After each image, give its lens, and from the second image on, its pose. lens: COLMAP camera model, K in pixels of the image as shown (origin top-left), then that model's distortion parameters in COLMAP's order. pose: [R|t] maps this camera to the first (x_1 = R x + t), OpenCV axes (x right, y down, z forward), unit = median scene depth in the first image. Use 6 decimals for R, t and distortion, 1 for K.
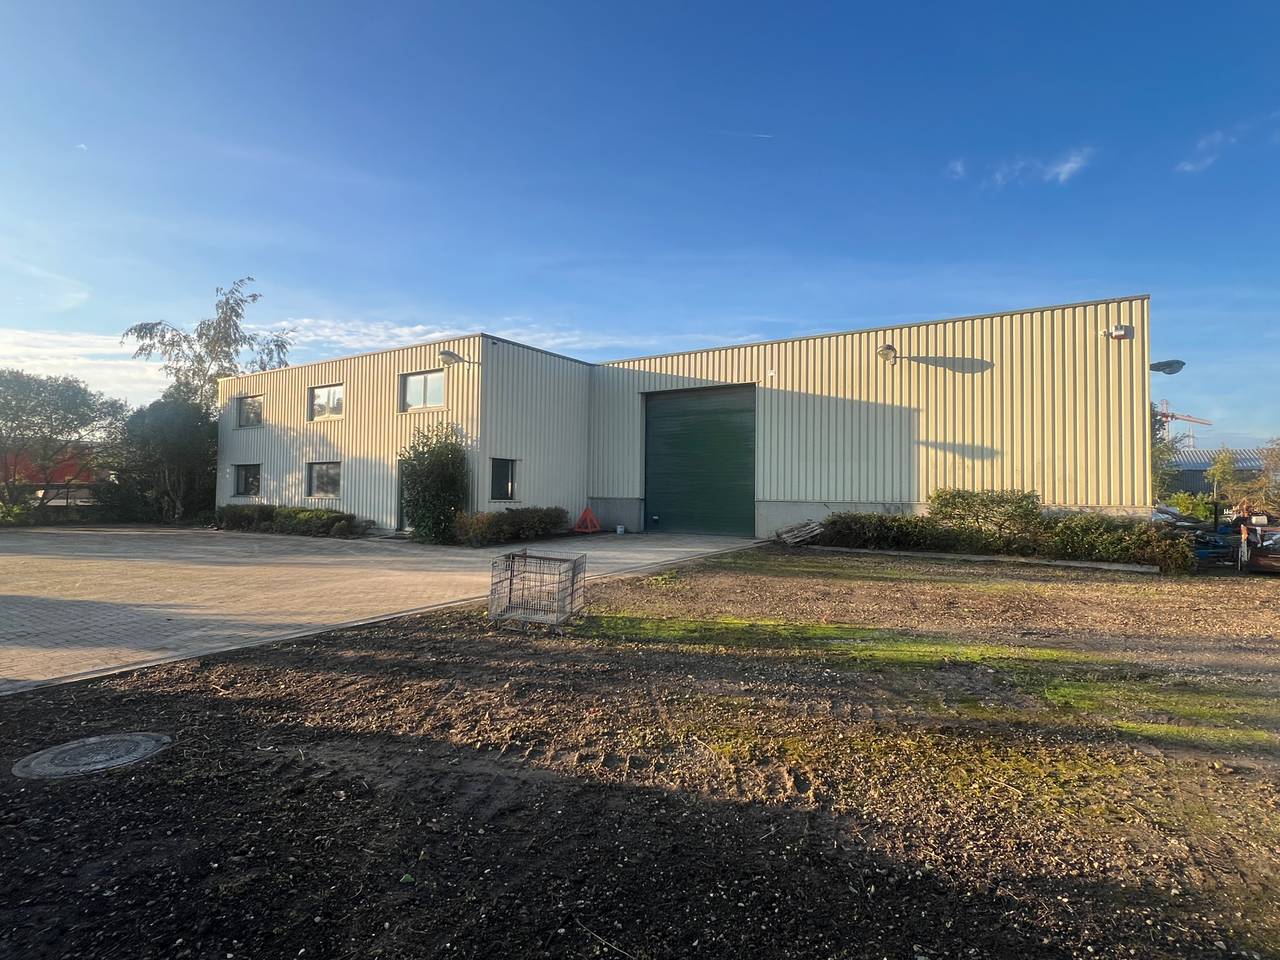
lens RADIAL K [[665.6, 0, 638.0], [0, 665.6, 478.4], [0, 0, 1]] dist [-0.004230, 0.001380]
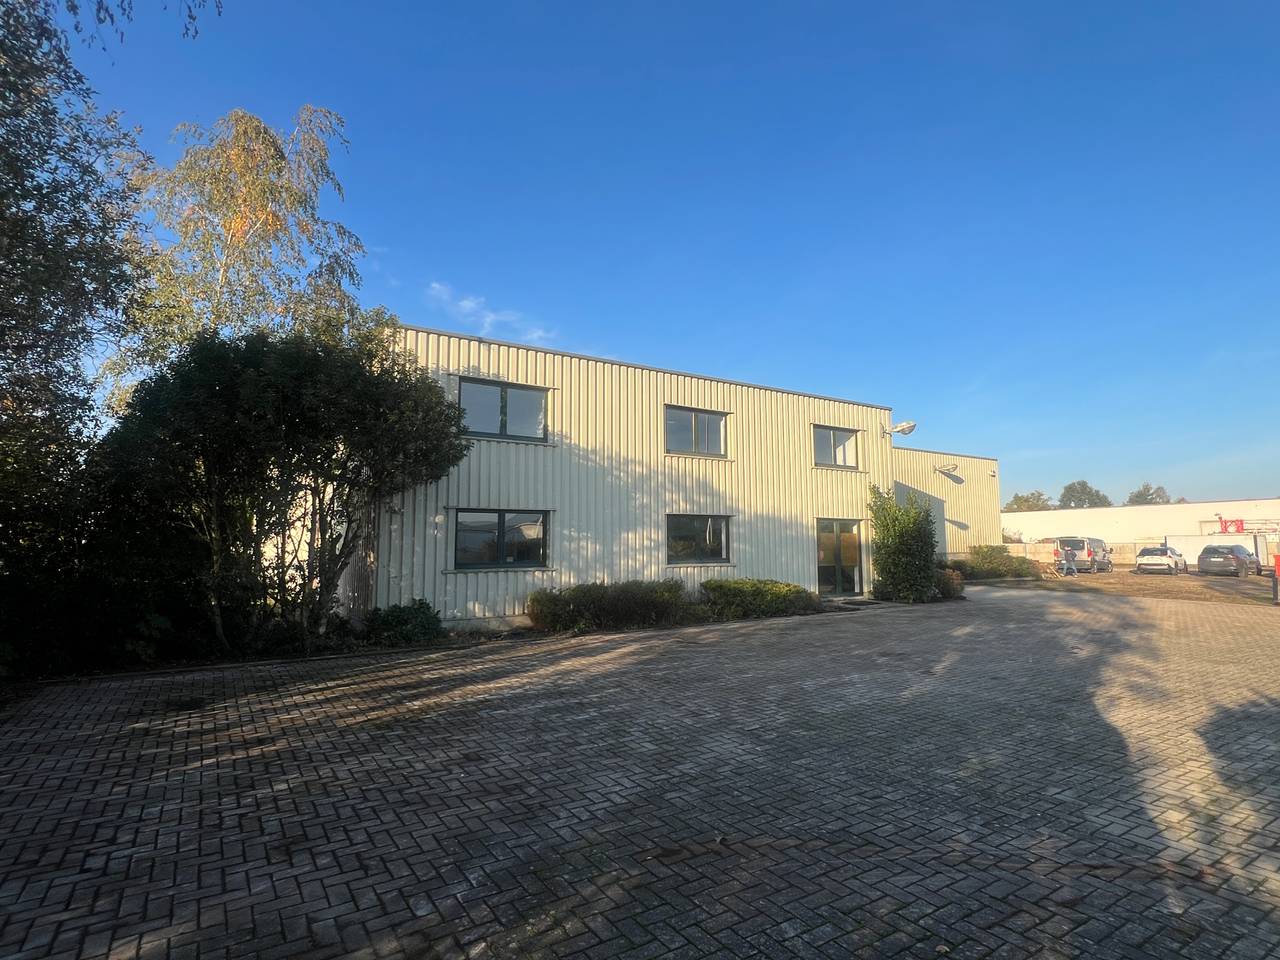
lens RADIAL K [[665.6, 0, 639.4], [0, 665.6, 480.3], [0, 0, 1]] dist [-0.004230, 0.001380]
pose [[0.399925, 0.076124, 0.913381, -1.741829], [-0.017169, 0.996992, -0.075575, -0.010945], [-0.916387, 0.014543, 0.400029, 1.170871]]
